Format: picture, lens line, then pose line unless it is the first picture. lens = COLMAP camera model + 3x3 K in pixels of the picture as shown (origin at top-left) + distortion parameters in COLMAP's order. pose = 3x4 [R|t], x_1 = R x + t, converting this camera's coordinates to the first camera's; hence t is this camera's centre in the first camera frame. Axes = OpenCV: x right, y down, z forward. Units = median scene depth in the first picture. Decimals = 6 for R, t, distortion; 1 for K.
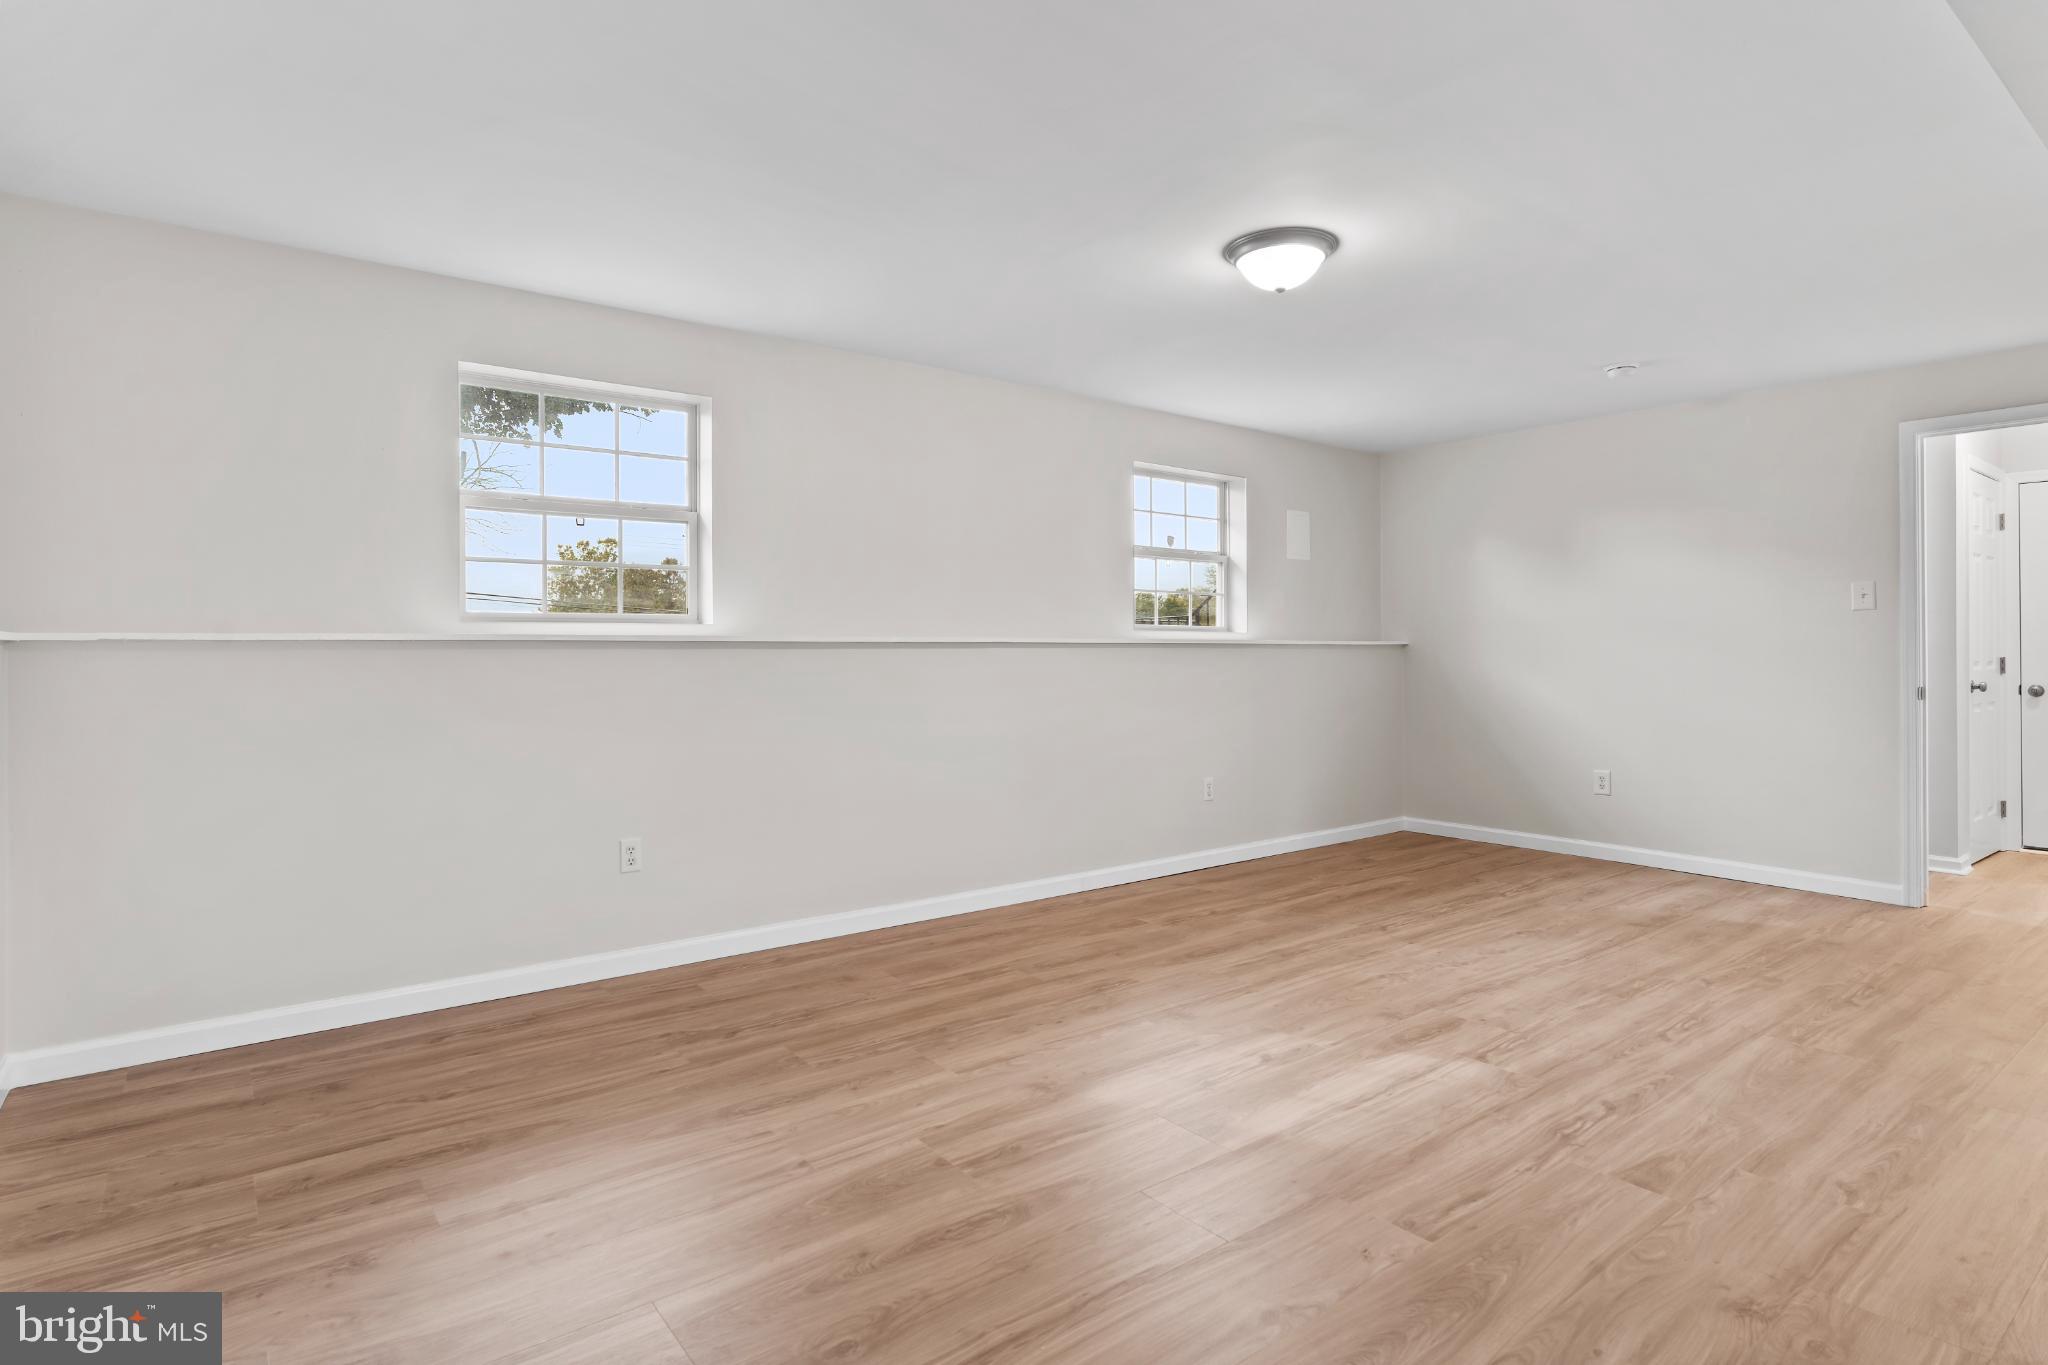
lens RADIAL K [[1048.7, 0, 1018.7], [0, 1048.7, 676.8], [0, 0, 1]] dist [0.000674, 0.001968]
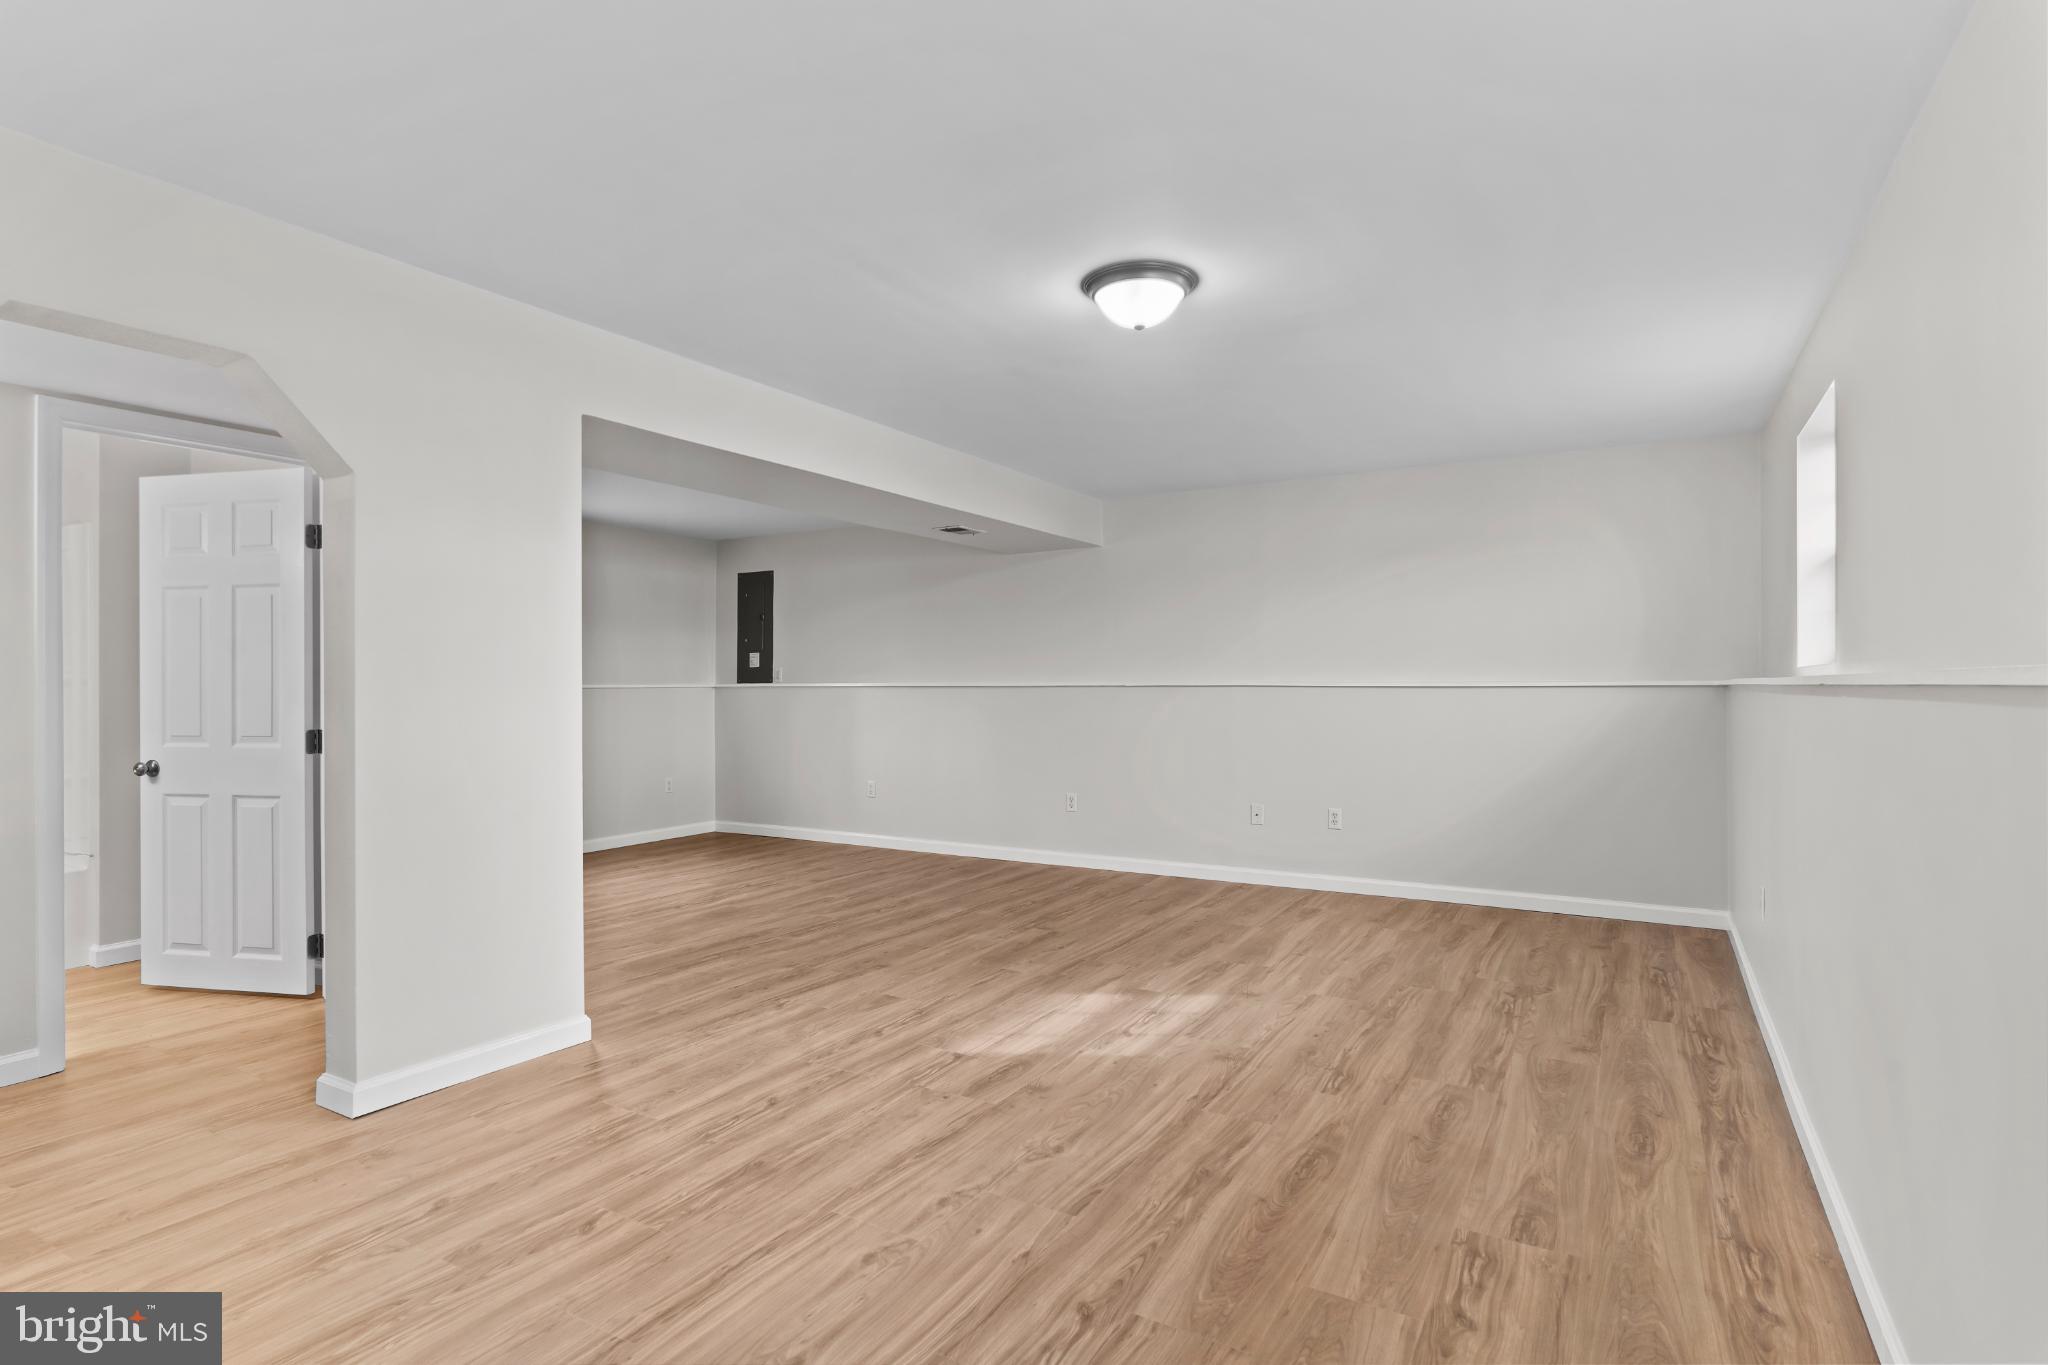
lens RADIAL K [[1048.7, 0, 1025.0], [0, 1048.7, 685.7], [0, 0, 1]] dist [0.000674, 0.001968]
pose [[-0.926765, 0.003918, -0.375621, 0.764982], [-0.004448, 0.999761, 0.021404, -0.061007], [0.375615, 0.021507, -0.926526, 1.983342]]
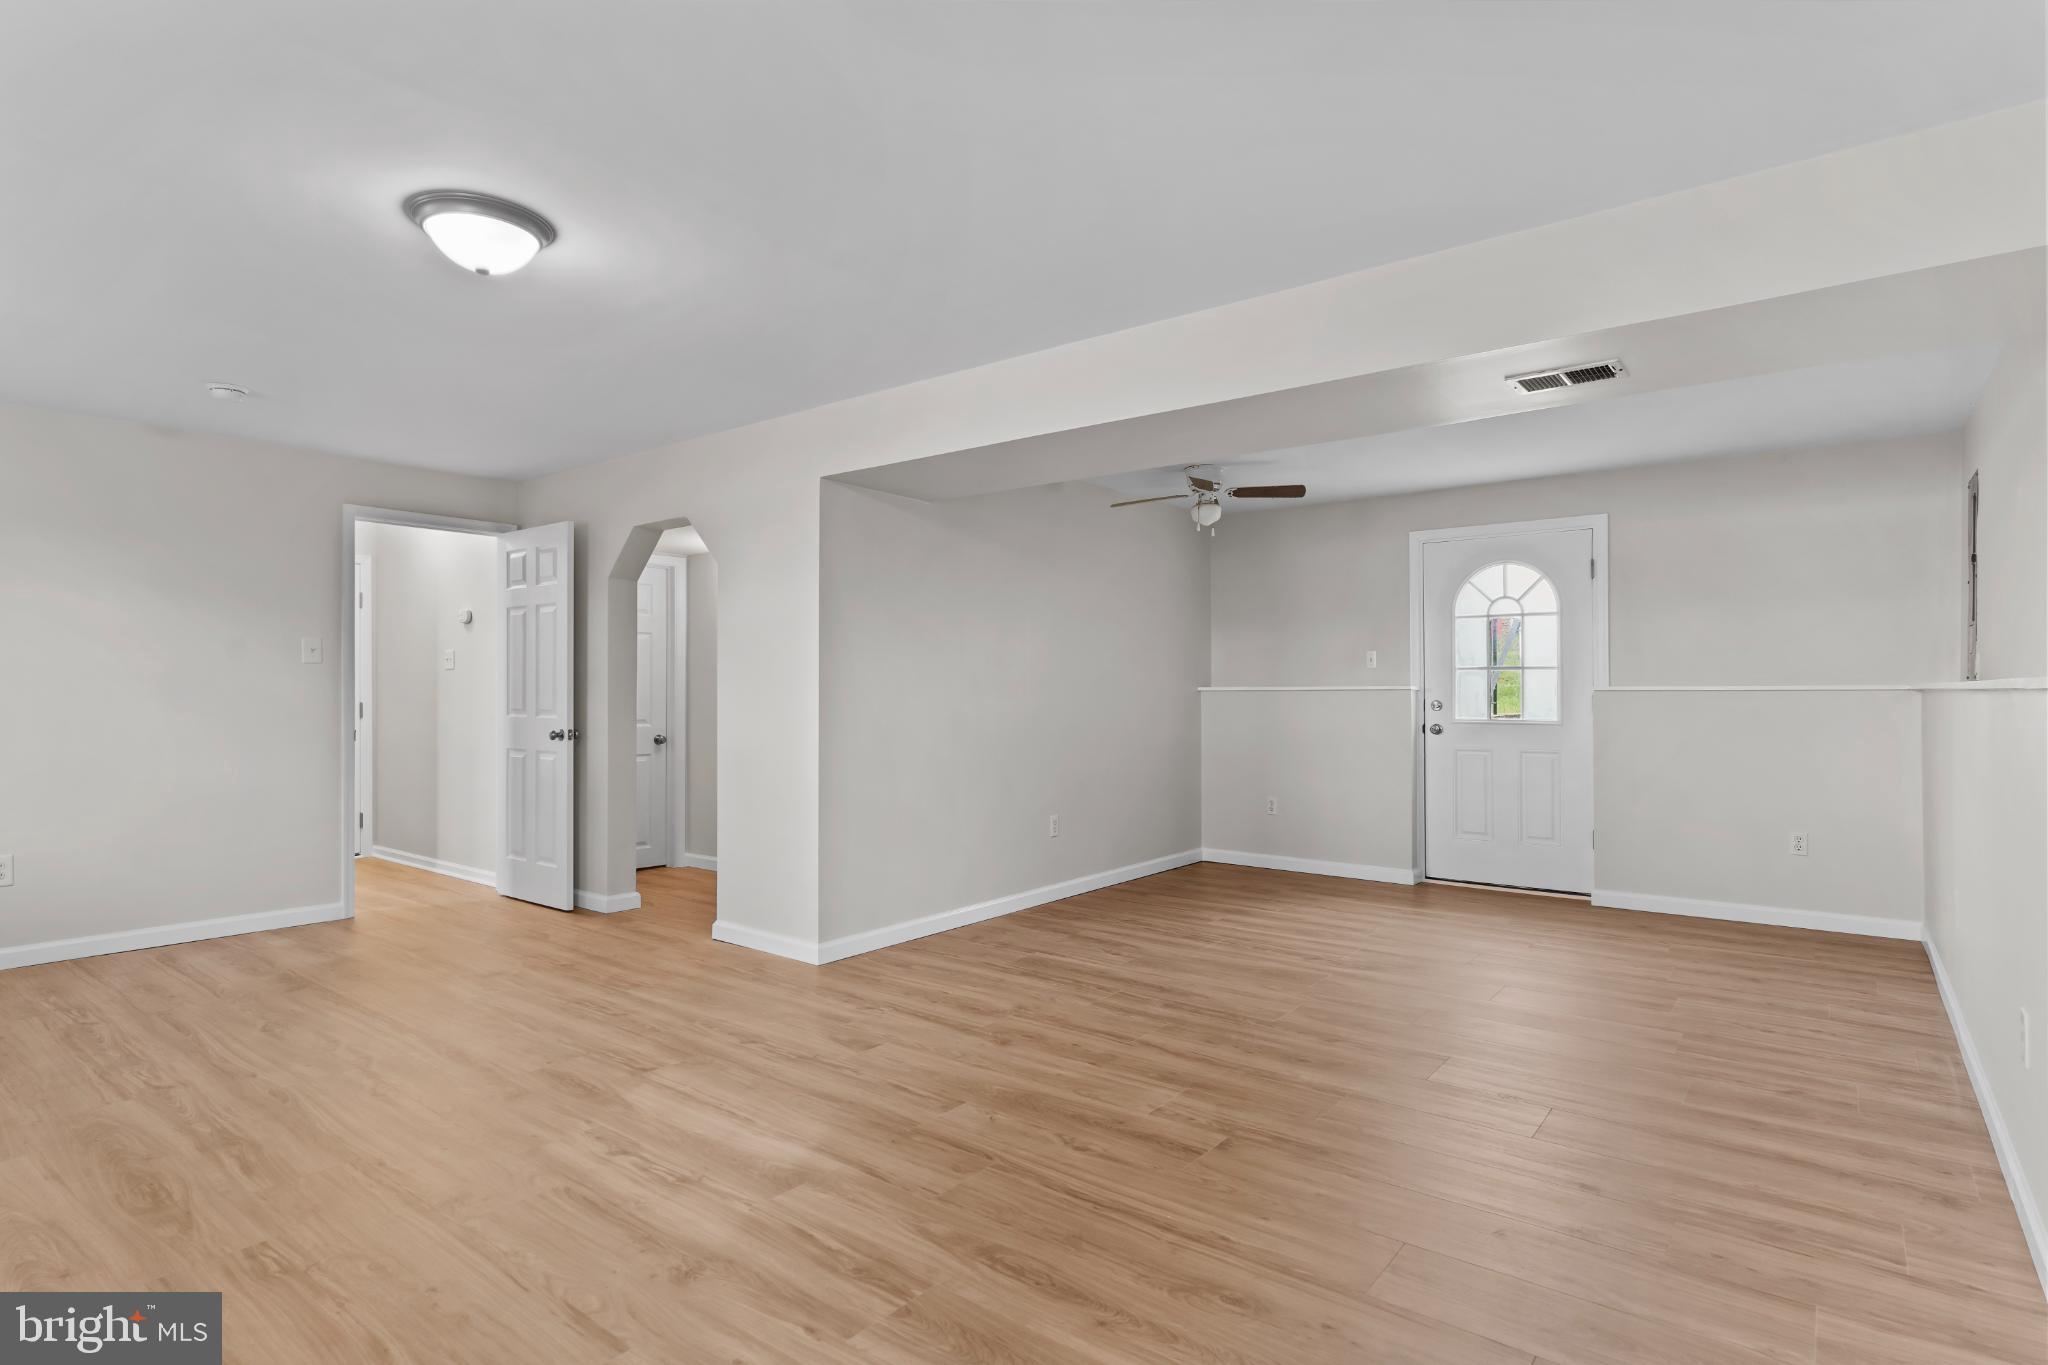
lens RADIAL K [[1048.7, 0, 1011.9], [0, 1048.7, 684.9], [0, 0, 1]] dist [0.000674, 0.001968]
pose [[-0.236781, 0.008406, 0.971527, -0.700640], [0.024537, 0.999695, -0.002669, -0.029610], [-0.971253, 0.023206, -0.236915, 0.838640]]
